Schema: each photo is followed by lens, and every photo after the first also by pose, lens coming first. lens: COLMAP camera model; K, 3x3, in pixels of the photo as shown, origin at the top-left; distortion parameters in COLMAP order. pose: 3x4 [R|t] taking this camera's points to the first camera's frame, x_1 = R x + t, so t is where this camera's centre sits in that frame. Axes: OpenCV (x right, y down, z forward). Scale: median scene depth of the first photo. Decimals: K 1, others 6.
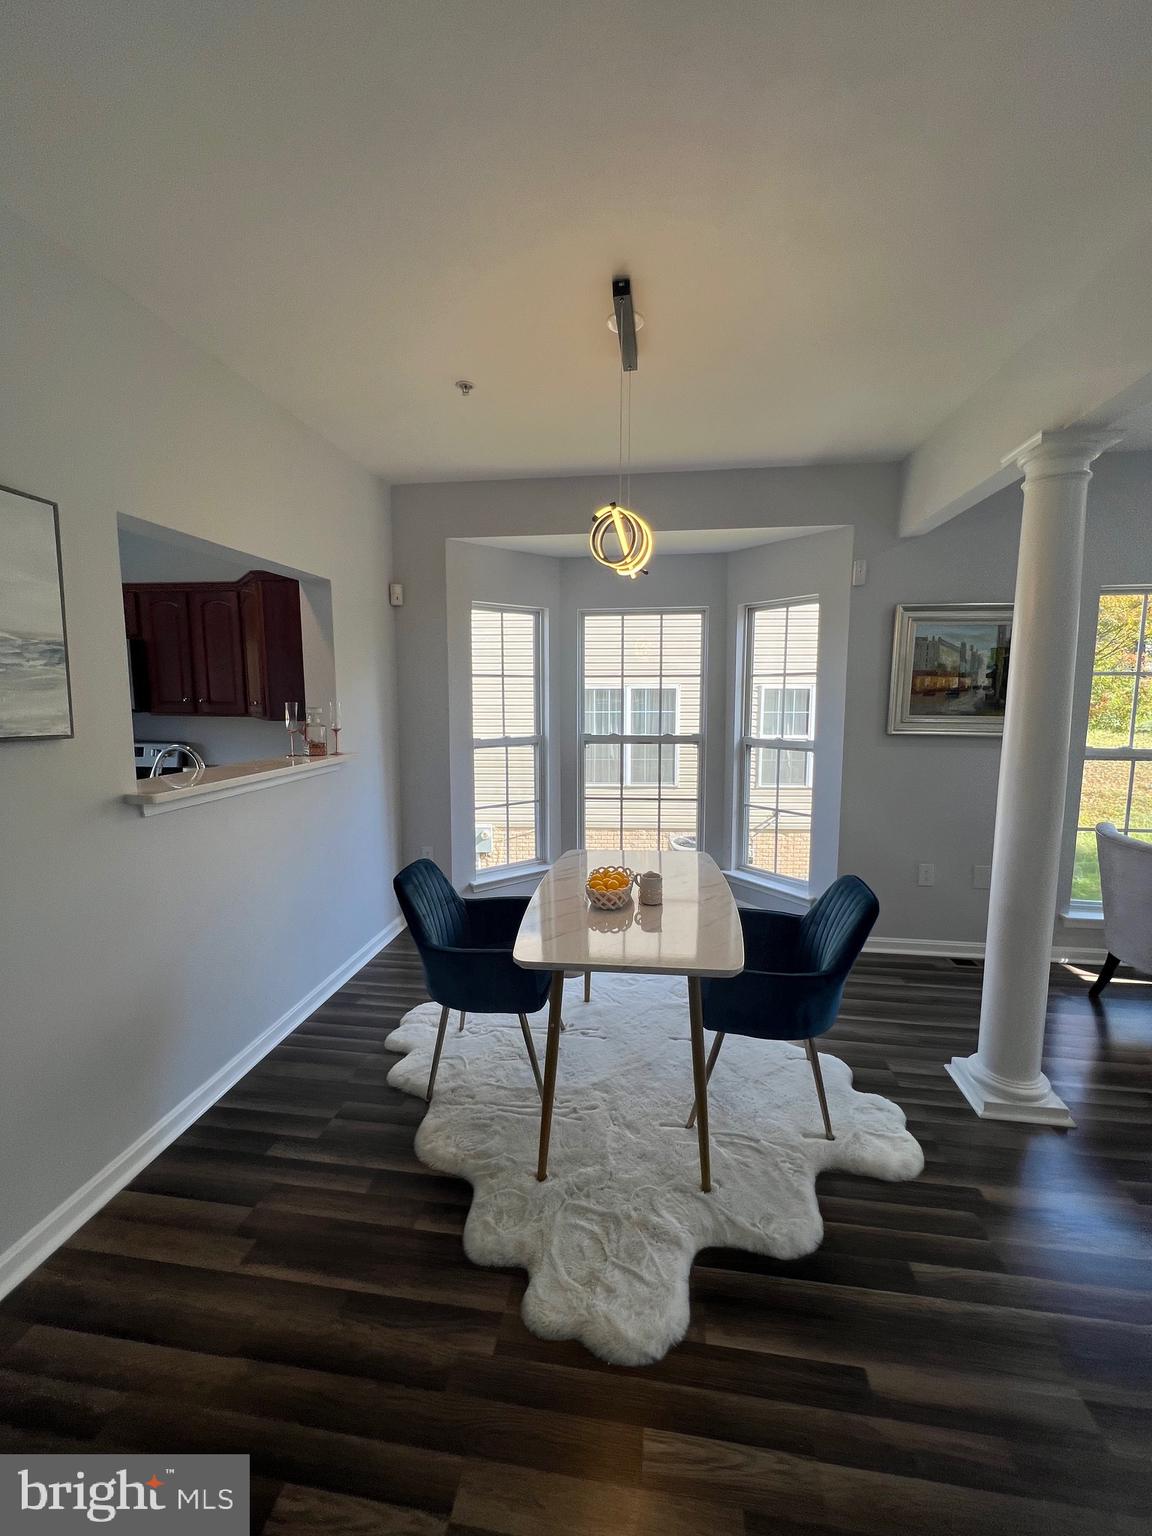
lens RADIAL K [[612.5, 0, 577.6], [0, 612.5, 765.9], [0, 0, 1]] dist [-0.001726, -0.000366]
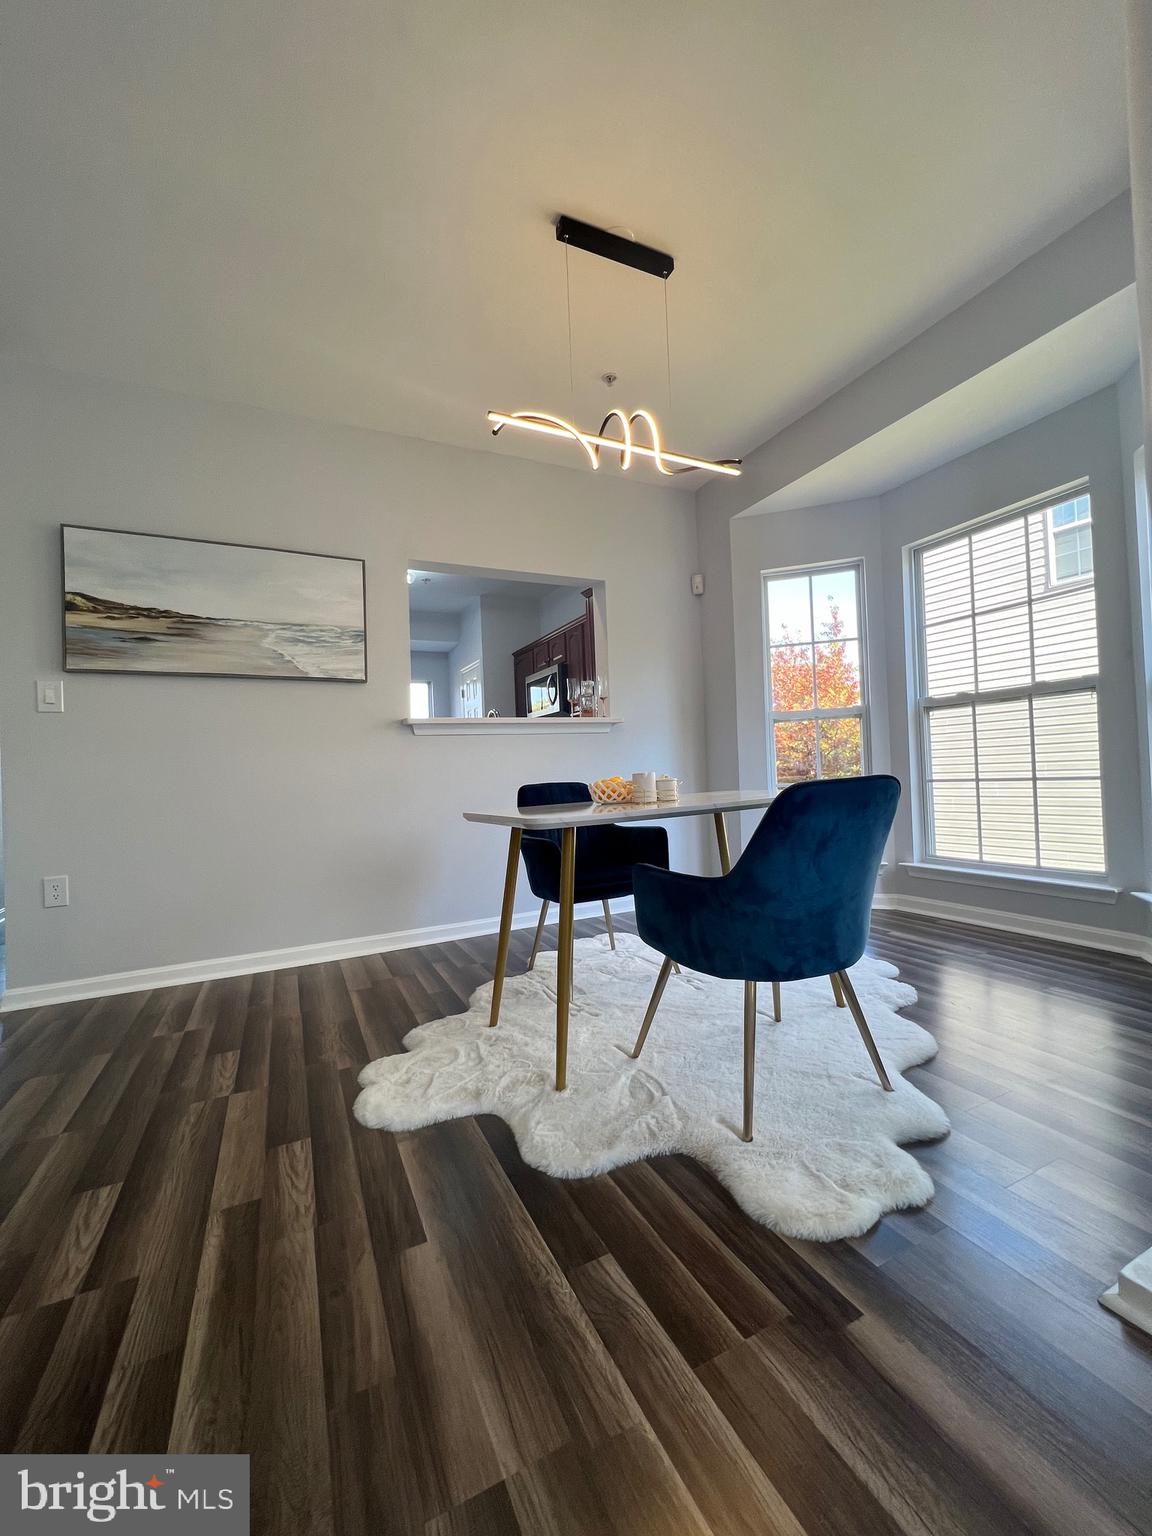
lens RADIAL K [[612.5, 0, 576.6], [0, 612.5, 767.2], [0, 0, 1]] dist [-0.001726, -0.000366]
pose [[0.560767, -0.030865, -0.827398, 1.087852], [-0.059157, 0.995258, -0.077220, 0.327162], [0.825858, 0.092249, 0.556282, 0.537463]]
